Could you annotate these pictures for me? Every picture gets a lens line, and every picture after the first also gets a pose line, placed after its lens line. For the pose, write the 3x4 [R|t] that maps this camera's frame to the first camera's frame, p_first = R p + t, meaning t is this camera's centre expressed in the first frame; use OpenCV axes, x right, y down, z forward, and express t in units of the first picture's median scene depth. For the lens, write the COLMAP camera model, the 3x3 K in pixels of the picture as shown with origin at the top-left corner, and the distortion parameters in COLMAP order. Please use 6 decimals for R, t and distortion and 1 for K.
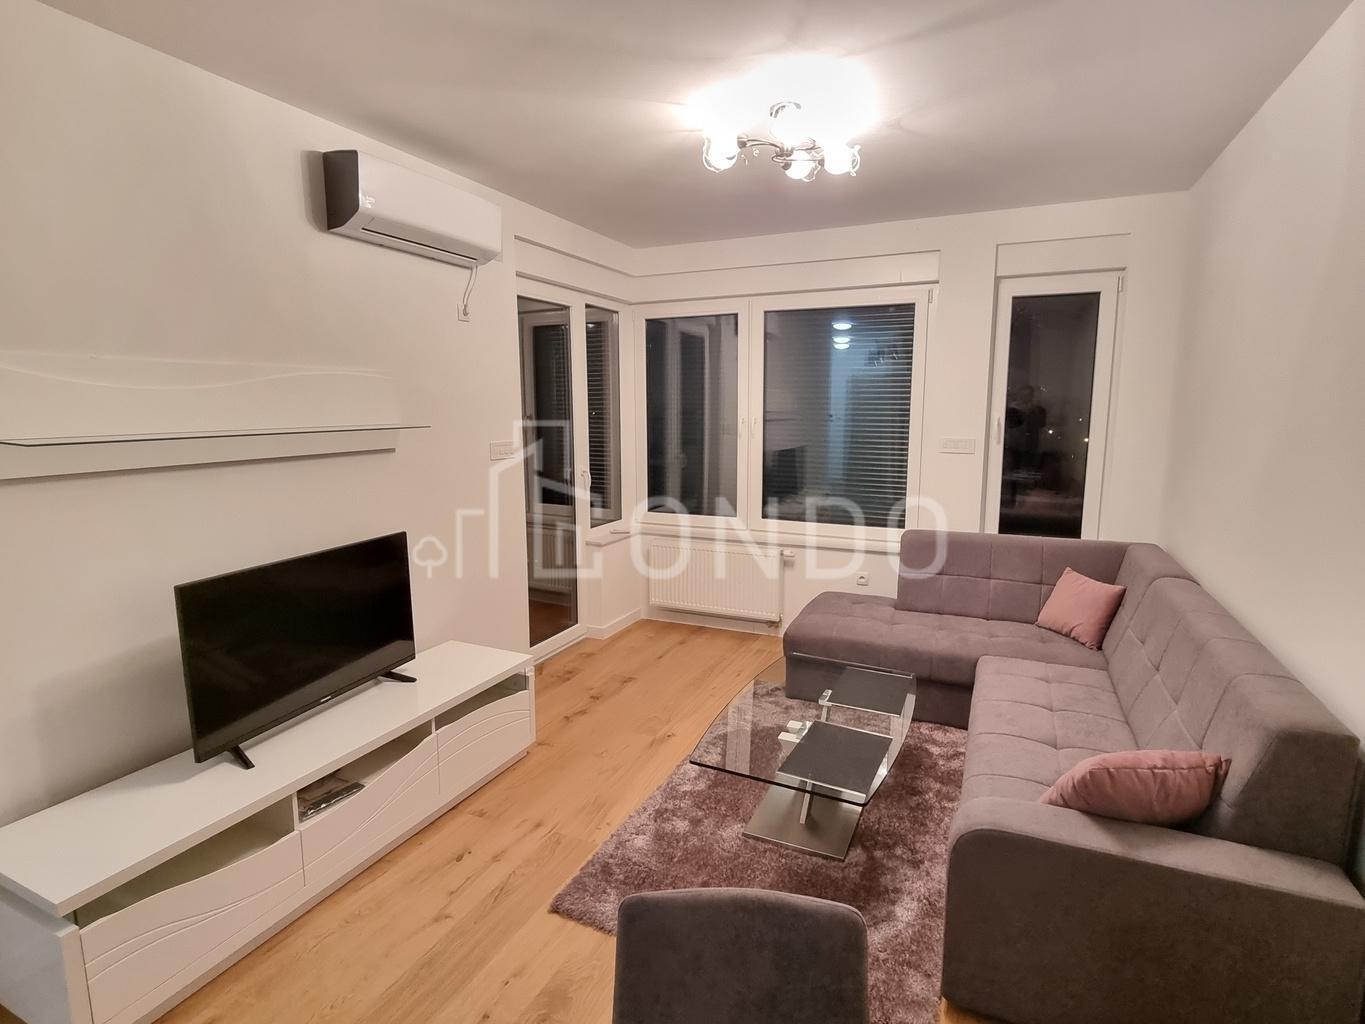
lens RADIAL K [[708.2, 0, 682.5], [0, 708.2, 512.0], [0, 0, 1]] dist [0.009796, -0.000487]
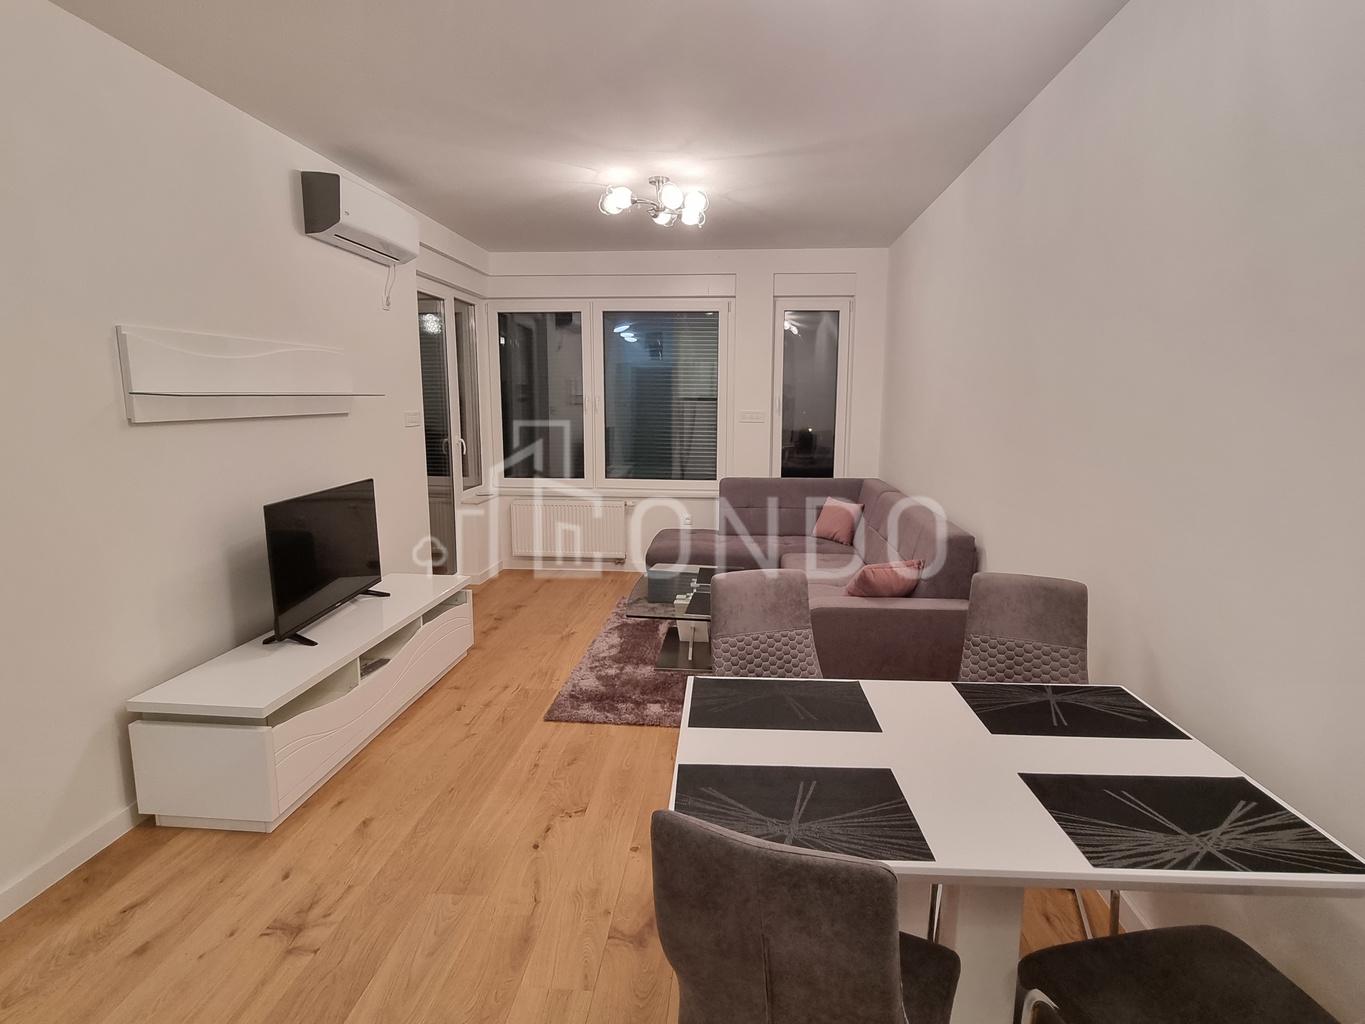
lens RADIAL K [[708.2, 0, 682.5], [0, 708.2, 512.0], [0, 0, 1]] dist [0.009796, -0.000487]
pose [[0.942204, -0.047347, 0.331678, -0.291802], [0.044518, 0.998878, 0.016127, 0.090426], [-0.332069, -0.000430, 0.943255, -0.361400]]
